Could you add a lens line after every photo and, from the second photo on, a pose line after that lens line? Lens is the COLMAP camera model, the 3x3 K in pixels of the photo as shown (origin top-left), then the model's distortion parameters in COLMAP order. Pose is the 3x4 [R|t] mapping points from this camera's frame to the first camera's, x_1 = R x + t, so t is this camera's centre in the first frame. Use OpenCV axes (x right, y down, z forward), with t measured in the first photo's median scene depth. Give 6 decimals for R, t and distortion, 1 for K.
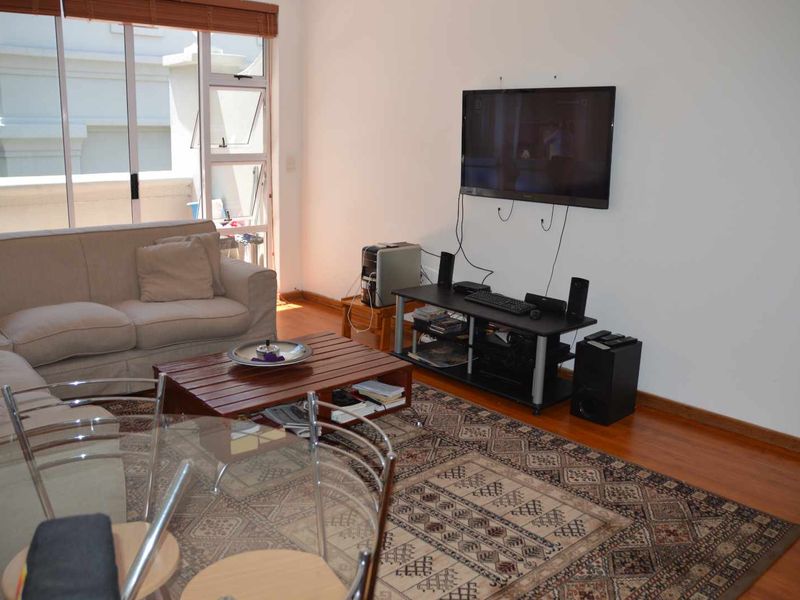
lens RADIAL K [[824.0, 0, 399.7], [0, 824.0, 301.0], [0, 0, 1]] dist [-0.024582, 0.000000]
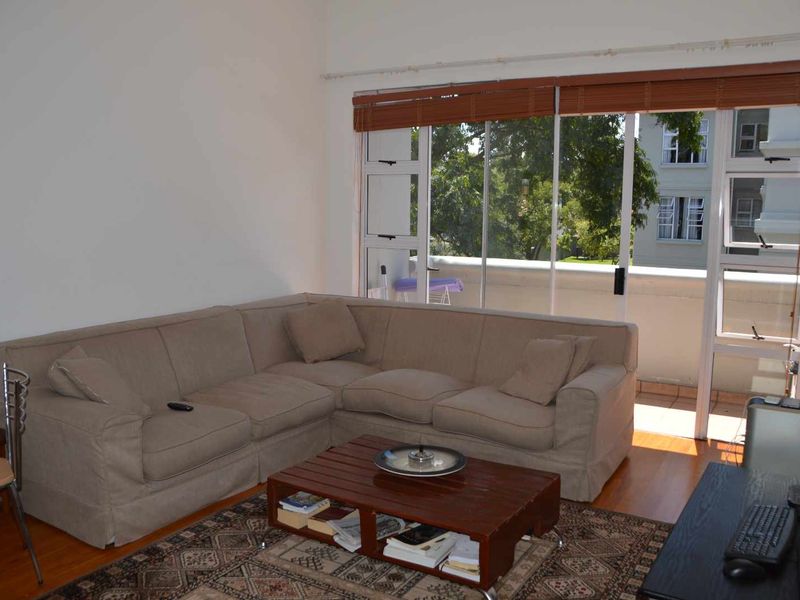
lens RADIAL K [[824.0, 0, 399.7], [0, 824.0, 298.2], [0, 0, 1]] dist [-0.024582, 0.000000]
pose [[0.276616, 0.107004, -0.955004, 0.512678], [-0.224627, 0.973451, 0.044008, -0.107531], [0.934359, 0.202346, 0.293308, 0.508353]]
